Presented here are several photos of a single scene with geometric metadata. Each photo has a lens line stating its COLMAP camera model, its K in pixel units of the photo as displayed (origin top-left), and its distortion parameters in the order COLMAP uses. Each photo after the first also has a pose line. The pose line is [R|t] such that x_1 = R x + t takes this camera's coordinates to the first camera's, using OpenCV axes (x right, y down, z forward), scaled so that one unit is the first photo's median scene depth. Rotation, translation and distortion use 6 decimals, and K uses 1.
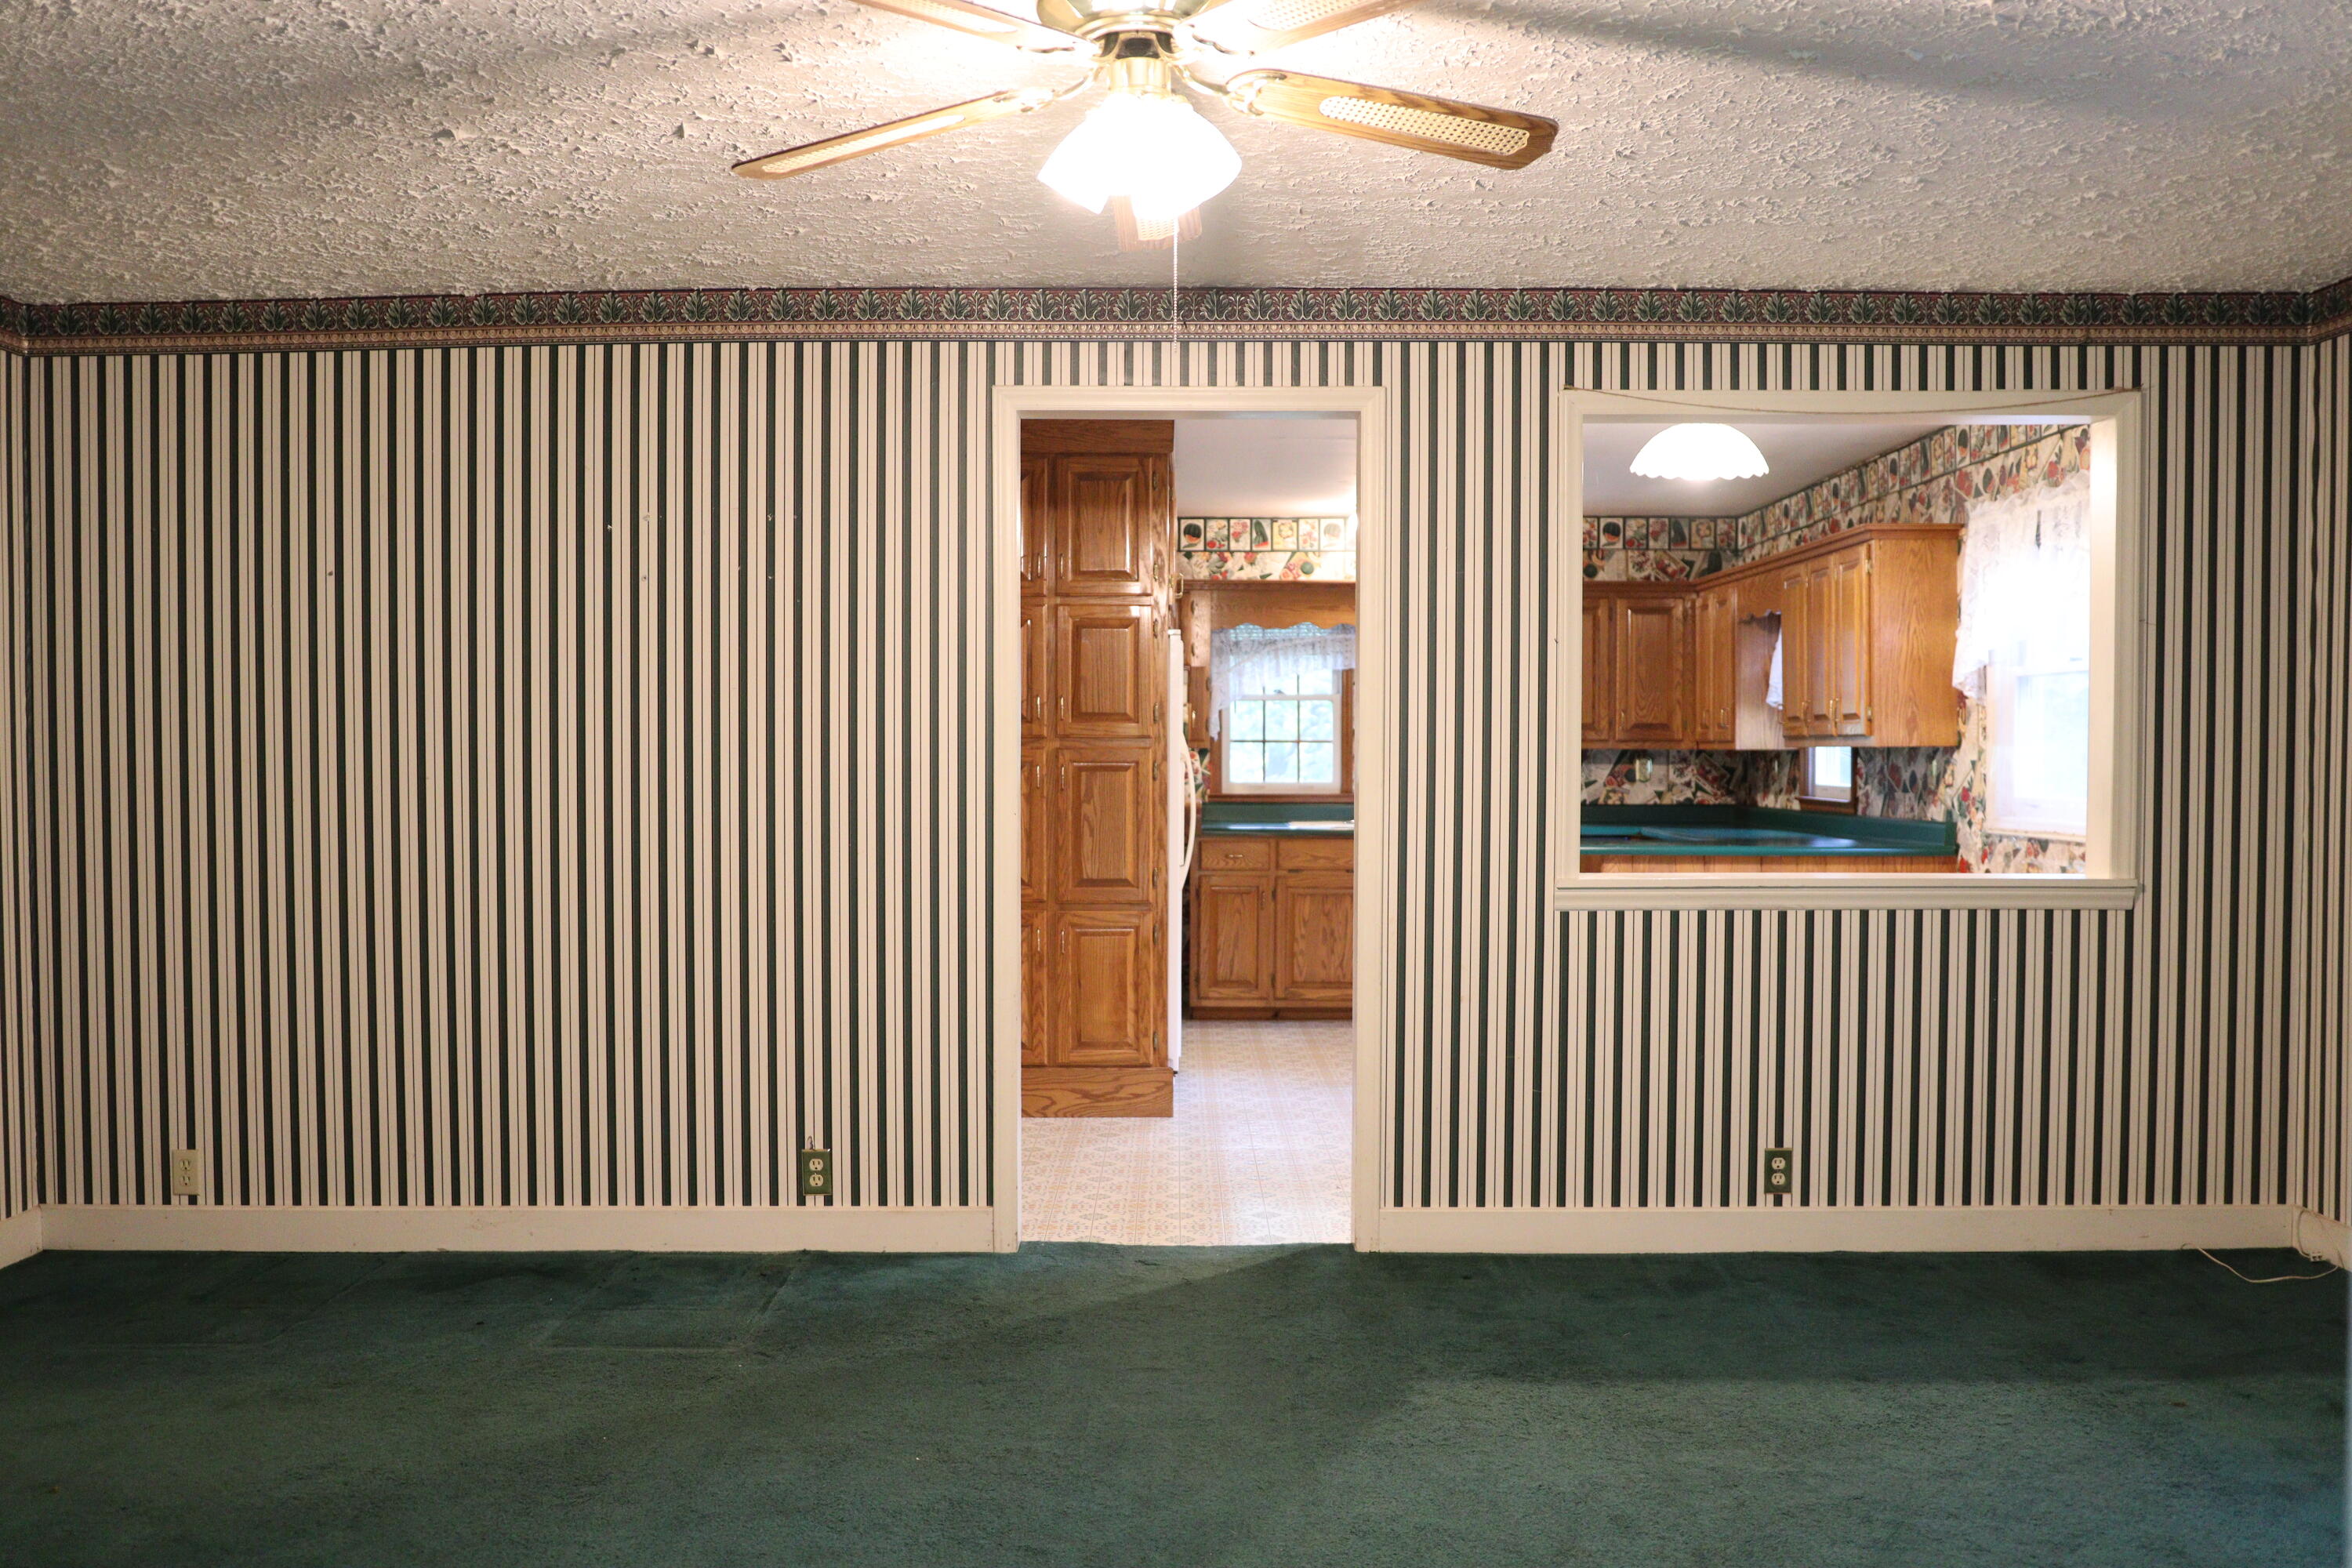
lens RADIAL K [[1964.9, 0, 1176.0], [0, 1964.9, 784.0], [0, 0, 1]] dist [-0.060787, 0.019268]
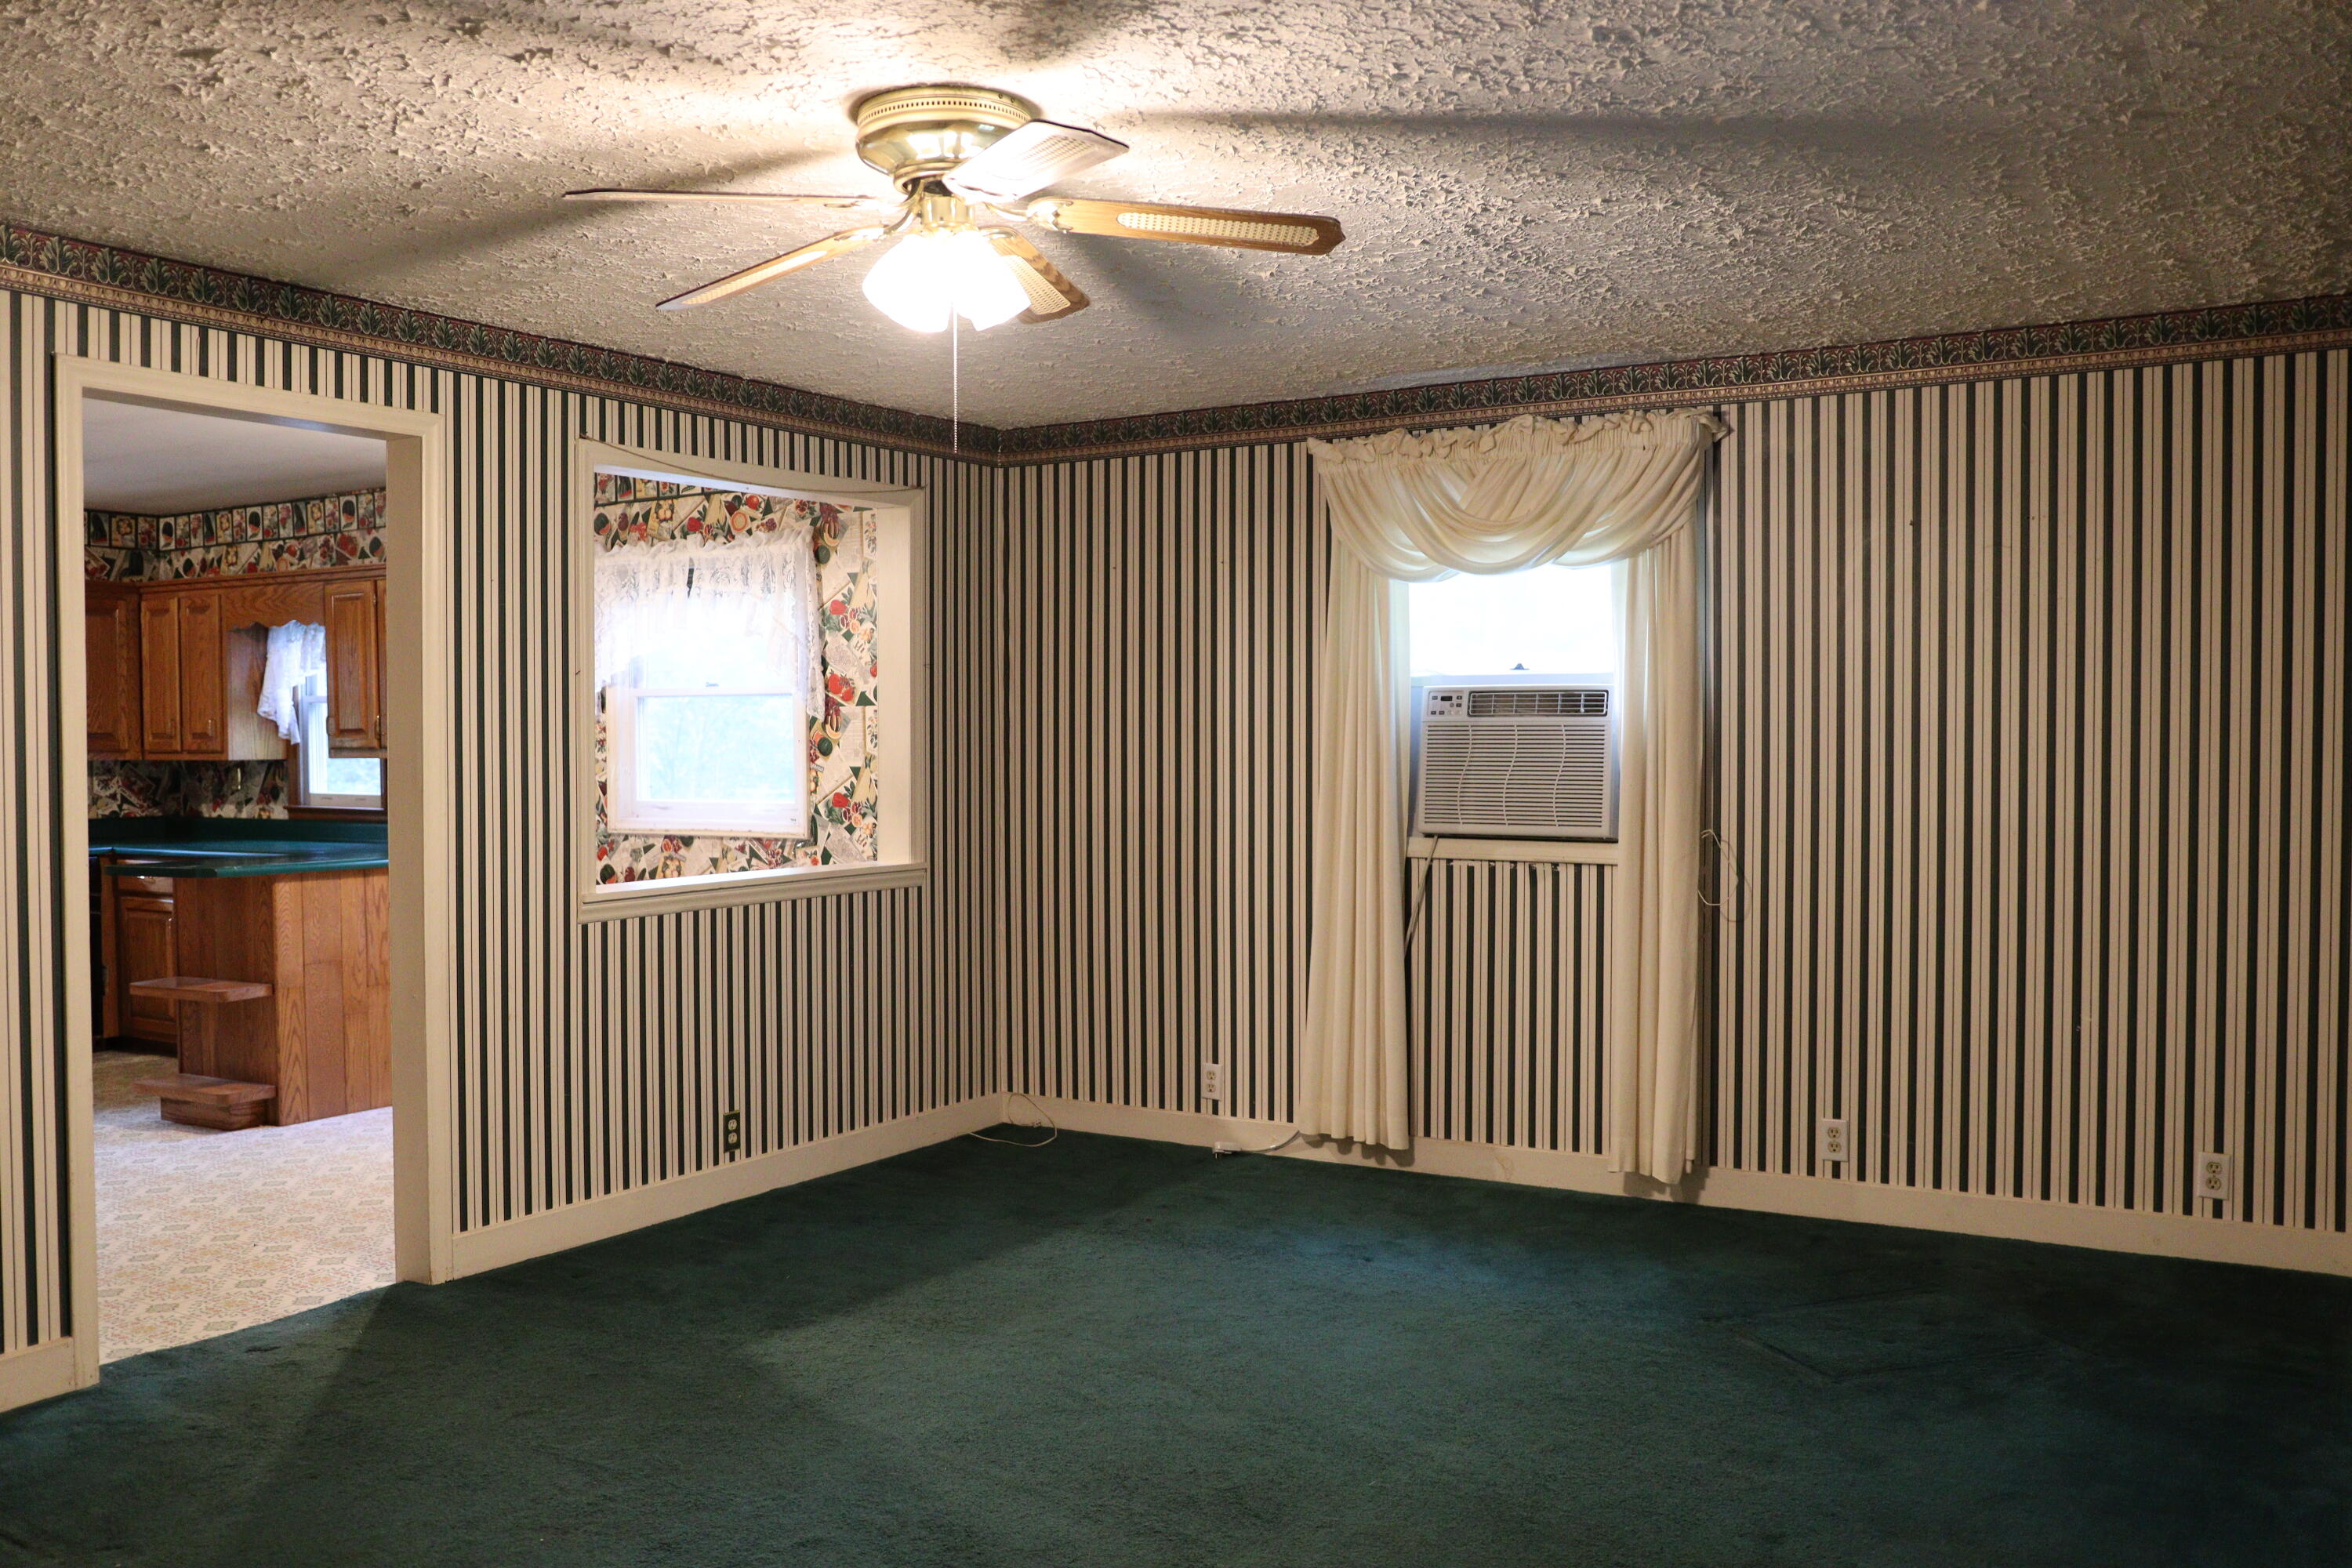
lens RADIAL K [[1964.9, 0, 1176.0], [0, 1964.9, 784.0], [0, 0, 1]] dist [-0.060787, 0.019268]
pose [[0.513495, -0.027178, 0.857662, -0.550082], [0.021701, 0.999590, 0.018682, -0.024646], [-0.857818, 0.009019, 0.513874, 0.171267]]
